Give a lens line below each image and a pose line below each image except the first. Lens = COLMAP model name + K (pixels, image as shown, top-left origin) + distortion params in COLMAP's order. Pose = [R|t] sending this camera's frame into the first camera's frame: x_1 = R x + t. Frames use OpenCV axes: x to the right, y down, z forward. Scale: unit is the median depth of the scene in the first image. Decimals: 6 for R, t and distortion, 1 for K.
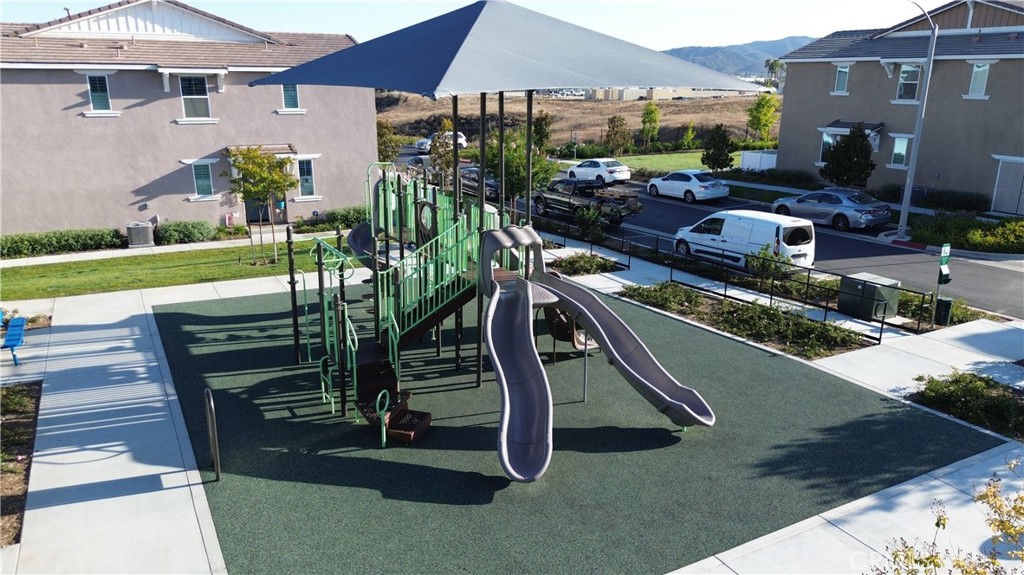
lens RADIAL K [[726.0, 0, 513.6], [0, 726.0, 284.4], [0, 0, 1]] dist [0.065586, -0.067856]
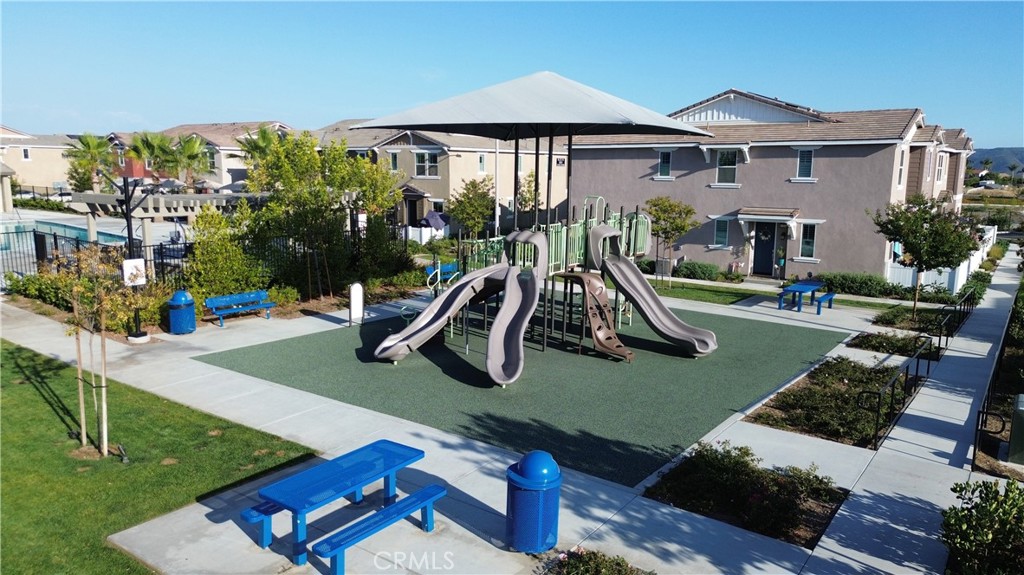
lens RADIAL K [[726.0, 0, 513.6], [0, 726.0, 284.4], [0, 0, 1]] dist [0.065586, -0.067856]
pose [[0.425435, 0.140148, -0.894071, 0.694365], [-0.252885, 0.966992, 0.031245, -0.010146], [0.868938, 0.212805, 0.446833, 0.209300]]
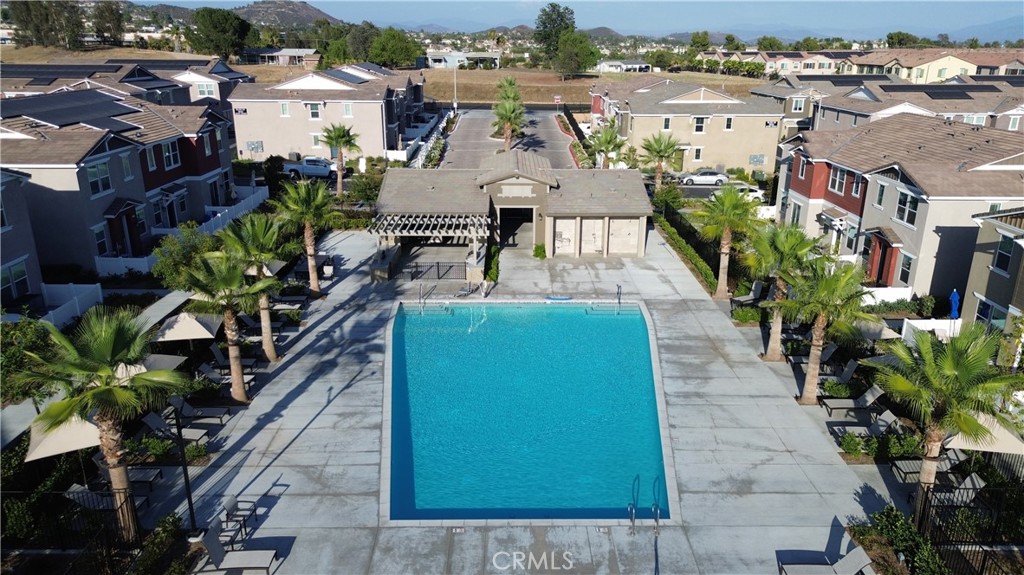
lens RADIAL K [[726.0, 0, 513.6], [0, 726.0, 284.4], [0, 0, 1]] dist [0.065586, -0.067856]
pose [[-0.480790, 0.267210, -0.835129, -0.387693], [-0.246366, 0.872900, 0.421129, -0.457418], [0.841514, 0.408222, -0.353850, 0.249582]]
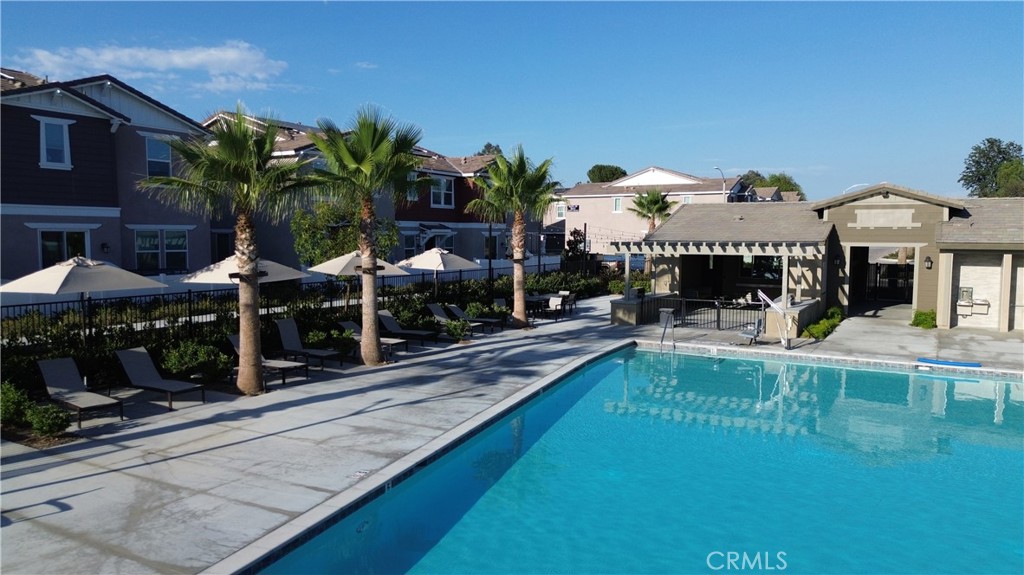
lens RADIAL K [[726.0, 0, 513.6], [0, 726.0, 284.4], [0, 0, 1]] dist [0.065586, -0.067856]
pose [[-0.857059, 0.025496, -0.514587, -1.014312], [-0.150820, 0.942608, 0.297899, 0.016477], [0.492649, 0.332927, -0.804025, 0.148673]]
